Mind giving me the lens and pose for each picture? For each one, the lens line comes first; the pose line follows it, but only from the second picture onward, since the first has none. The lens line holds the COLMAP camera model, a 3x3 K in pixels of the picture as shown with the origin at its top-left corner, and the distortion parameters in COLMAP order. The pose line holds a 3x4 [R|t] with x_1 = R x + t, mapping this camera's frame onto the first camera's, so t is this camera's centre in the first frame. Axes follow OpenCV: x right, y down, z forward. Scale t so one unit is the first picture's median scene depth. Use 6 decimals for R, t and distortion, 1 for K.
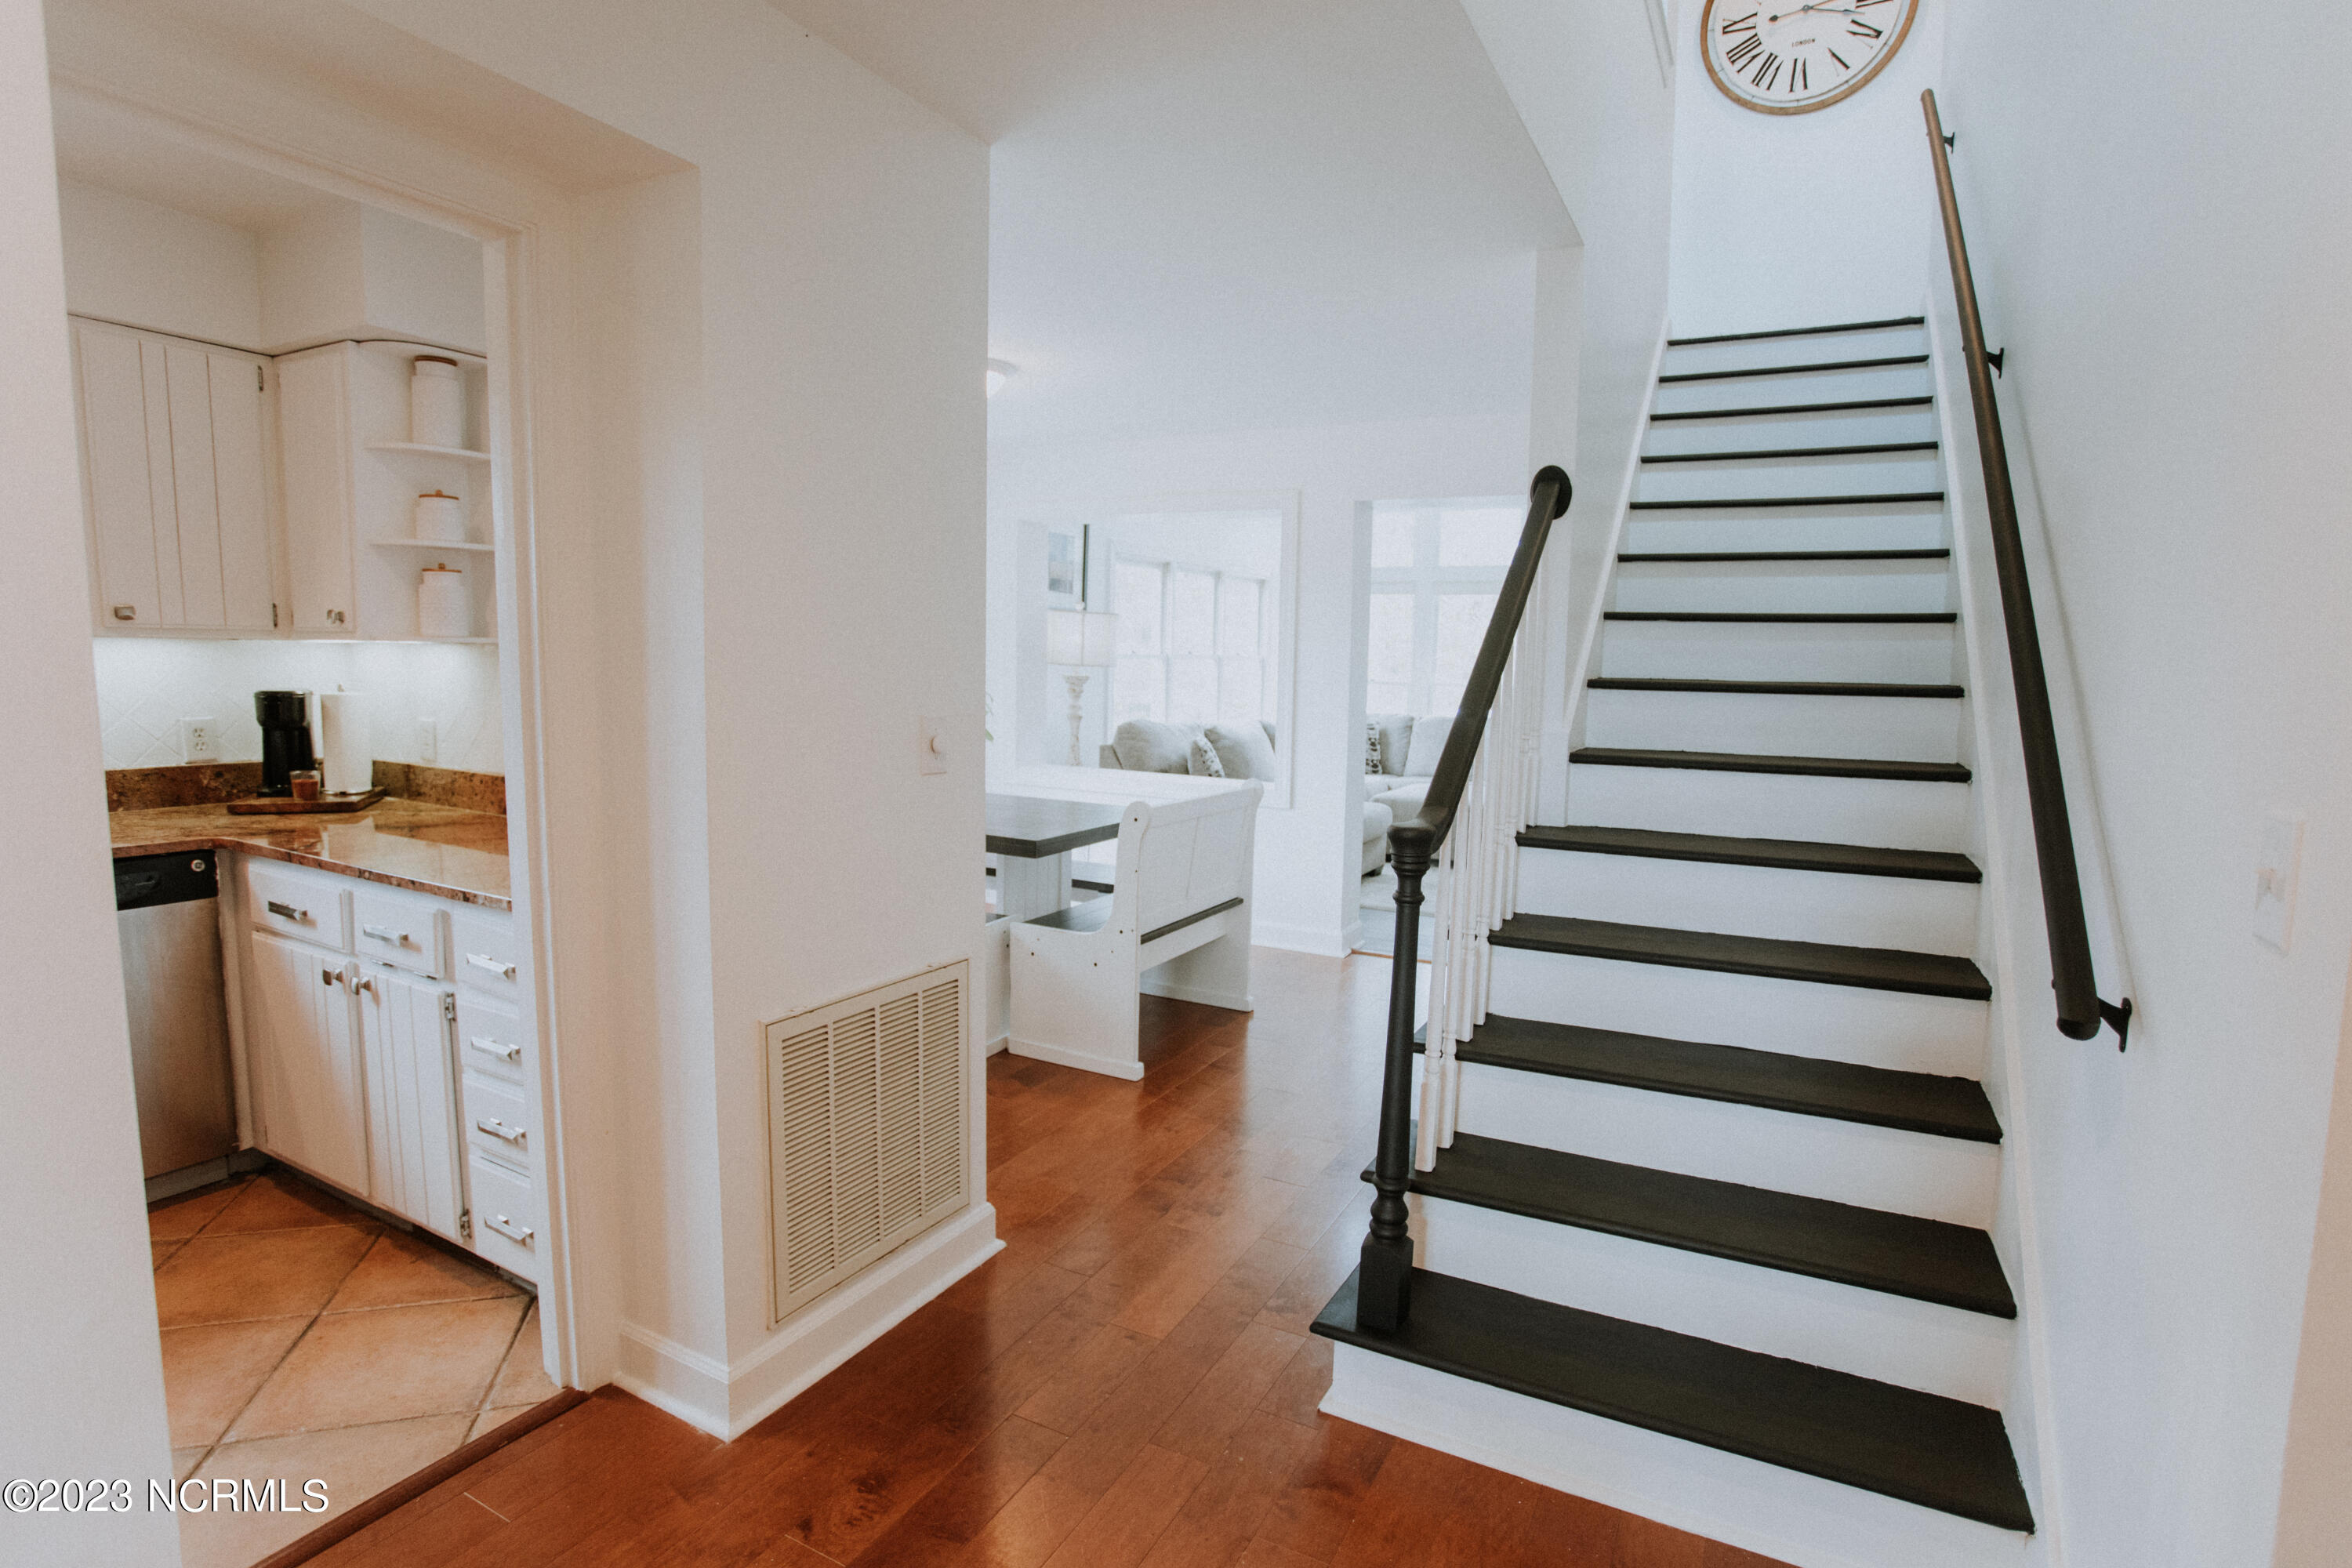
lens RADIAL K [[1140.0, 0, 1171.8], [0, 1140.0, 792.1], [0, 0, 1]] dist [0.001057, 0.000005]
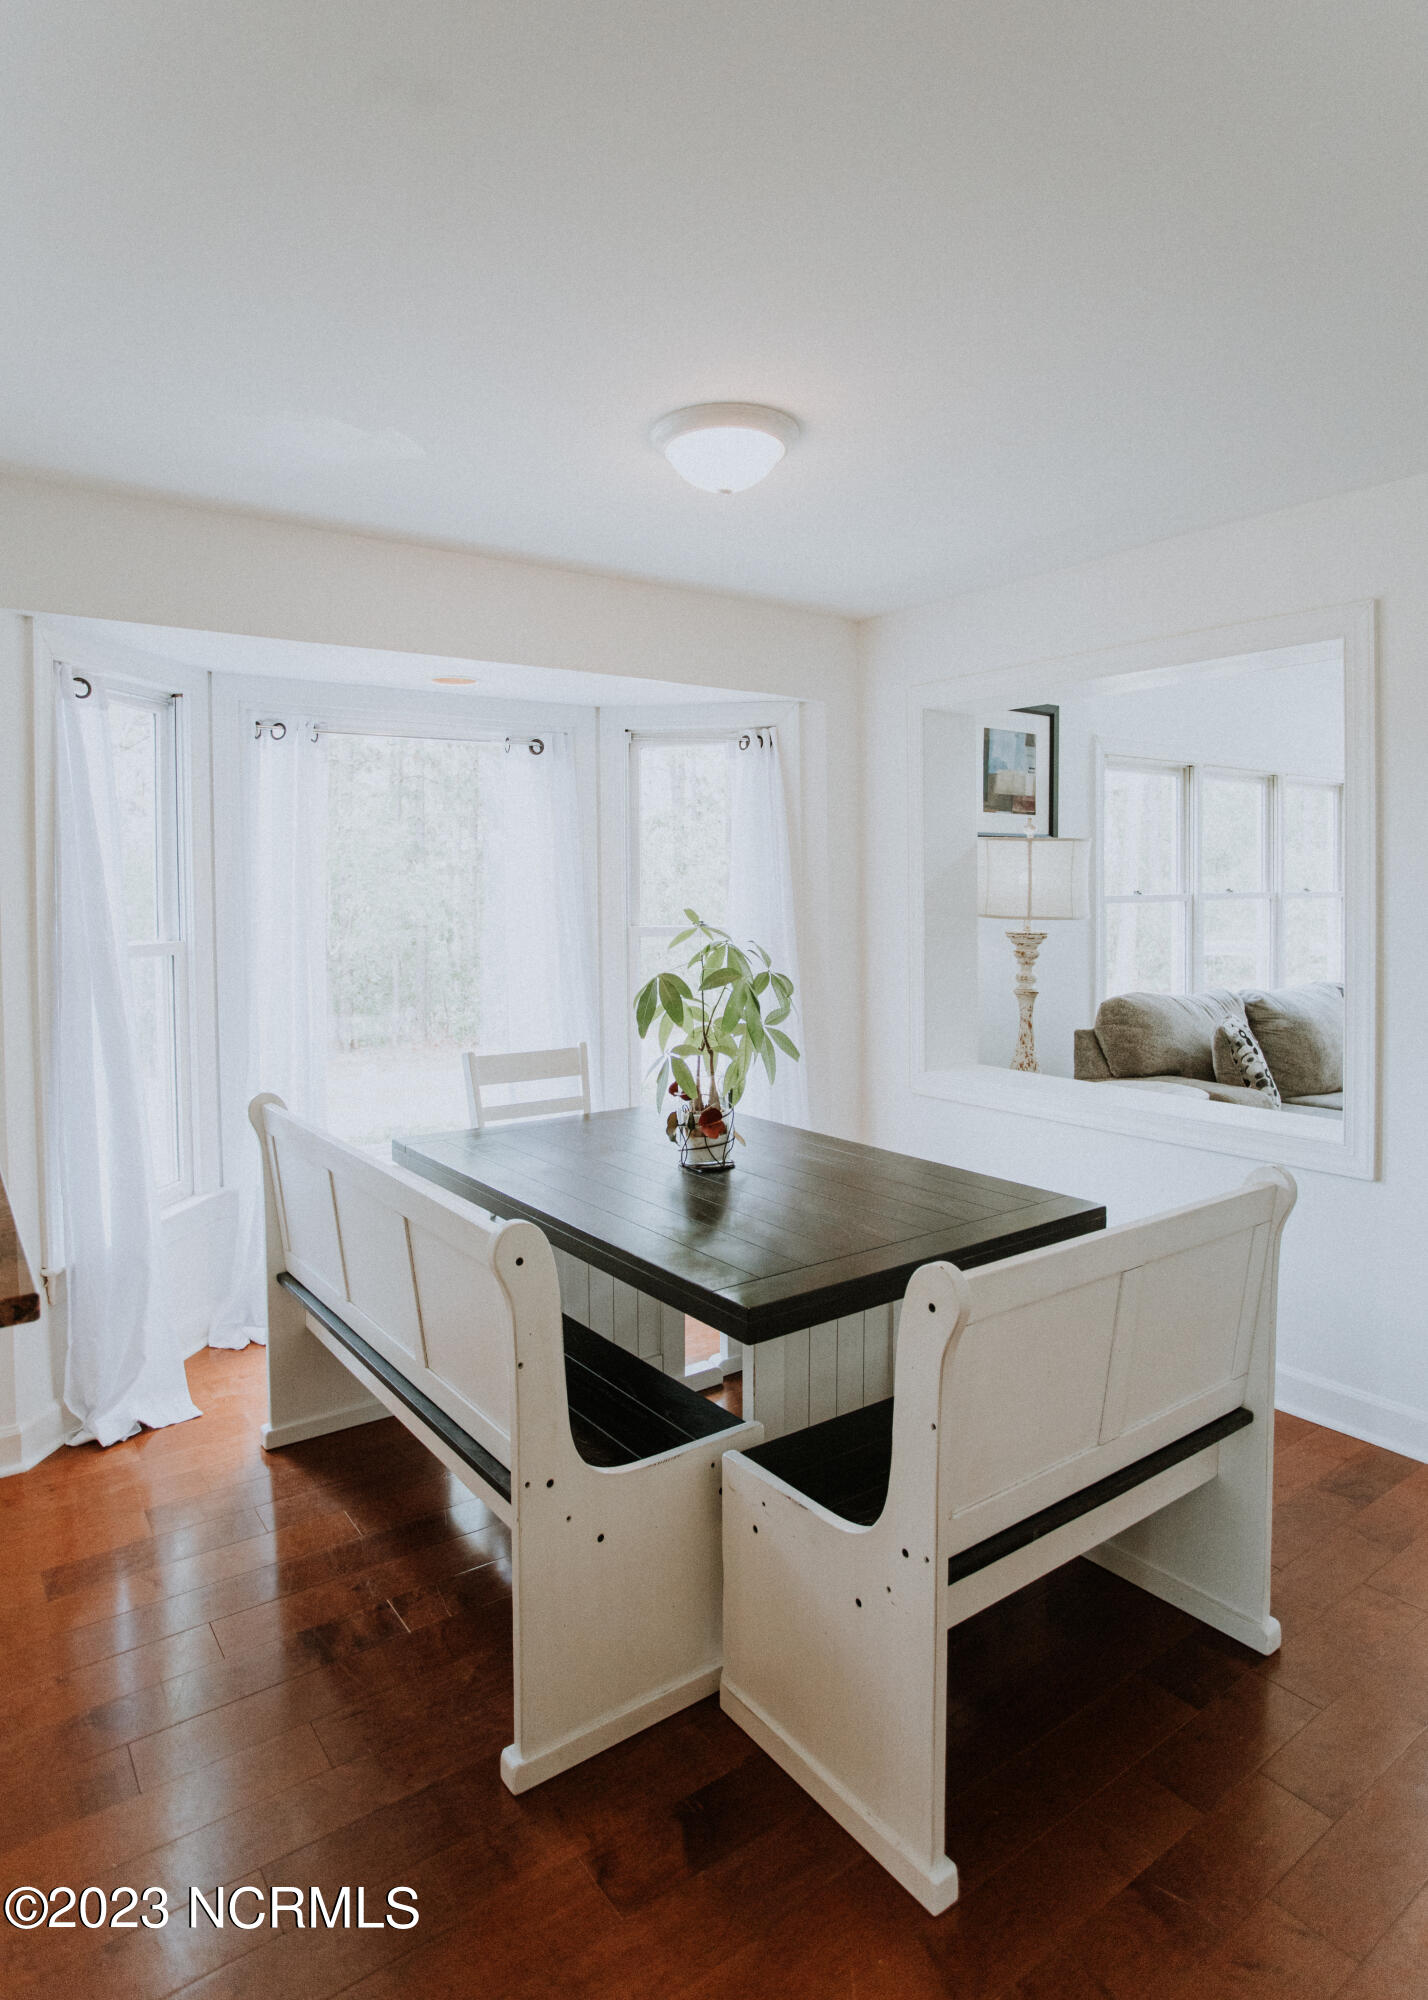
lens RADIAL K [[1142.8, 0, 714.4], [0, 1142.8, 985.1], [0, 0, 1]] dist [-0.045508, -0.001613]
pose [[0.901554, -0.010431, -0.432542, 0.040633], [-0.010838, 0.998851, -0.046678, -0.036869], [0.432532, 0.046771, 0.900405, 0.308348]]
